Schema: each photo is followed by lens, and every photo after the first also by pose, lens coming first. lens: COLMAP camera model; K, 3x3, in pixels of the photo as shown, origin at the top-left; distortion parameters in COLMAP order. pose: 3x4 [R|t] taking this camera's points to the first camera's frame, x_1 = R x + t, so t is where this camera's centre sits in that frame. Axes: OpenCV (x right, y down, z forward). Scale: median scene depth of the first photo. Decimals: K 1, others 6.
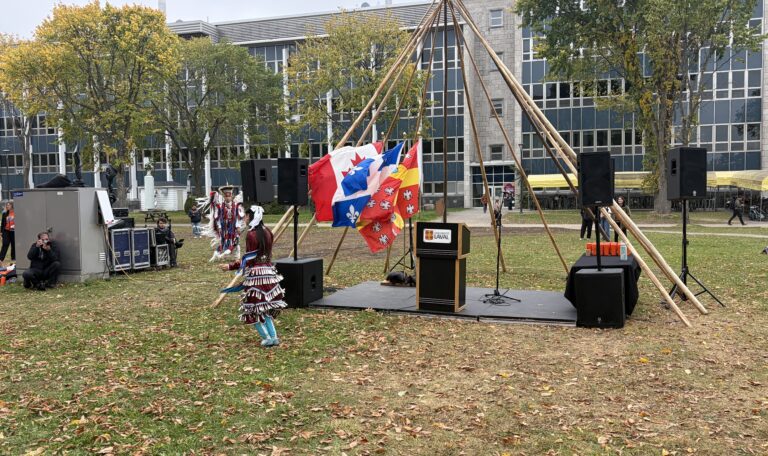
lens RADIAL K [[684.2, 0, 371.9], [0, 684.2, 225.2], [0, 0, 1]] dist [0.015965, -0.015874]
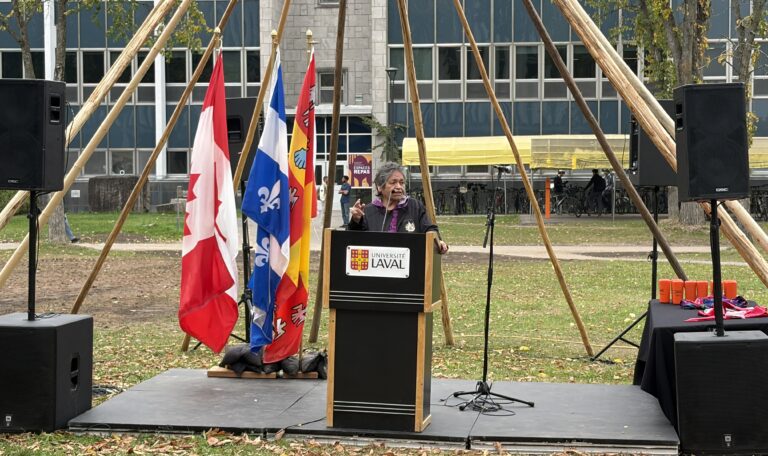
lens RADIAL K [[1560.9, 0, 384.8], [0, 1560.9, 224.9], [0, 0, 1]] dist [0.136858, 0.000000]
pose [[0.970946, 0.006608, 0.239209, -0.038132], [-0.002624, 0.999853, -0.016966, 0.002283], [-0.239285, 0.015845, 0.970820, 0.000421]]
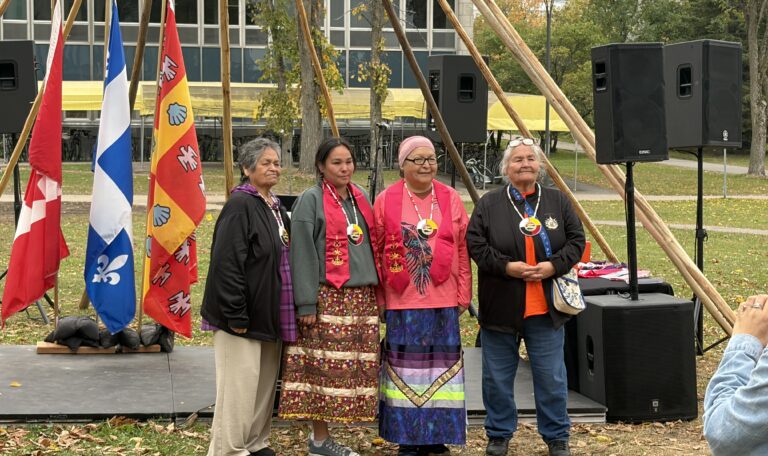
lens RADIAL K [[1560.9, 0, 380.8], [0, 1560.9, 228.3], [0, 0, 1]] dist [0.136858, 0.000000]
pose [[0.858081, -0.008641, 0.513442, -0.089827], [-0.001454, 0.999814, 0.019256, -0.000299], [-0.513512, -0.017270, 0.857908, 0.045025]]
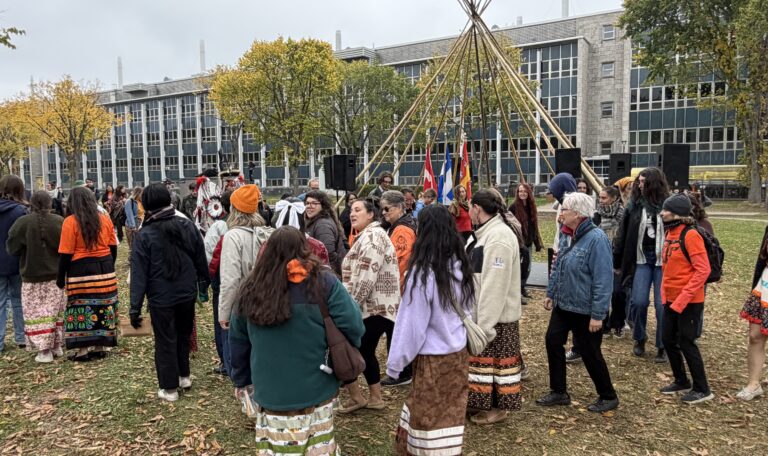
lens RADIAL K [[558.8, 0, 382.3], [0, 558.8, 227.9], [0, 0, 1]] dist [-0.002556, 0.002372]
pose [[0.971744, 0.024349, -0.234779, 0.054828], [-0.016221, 0.999202, 0.036490, -0.000341], [0.235480, -0.031651, 0.971364, -0.016337]]
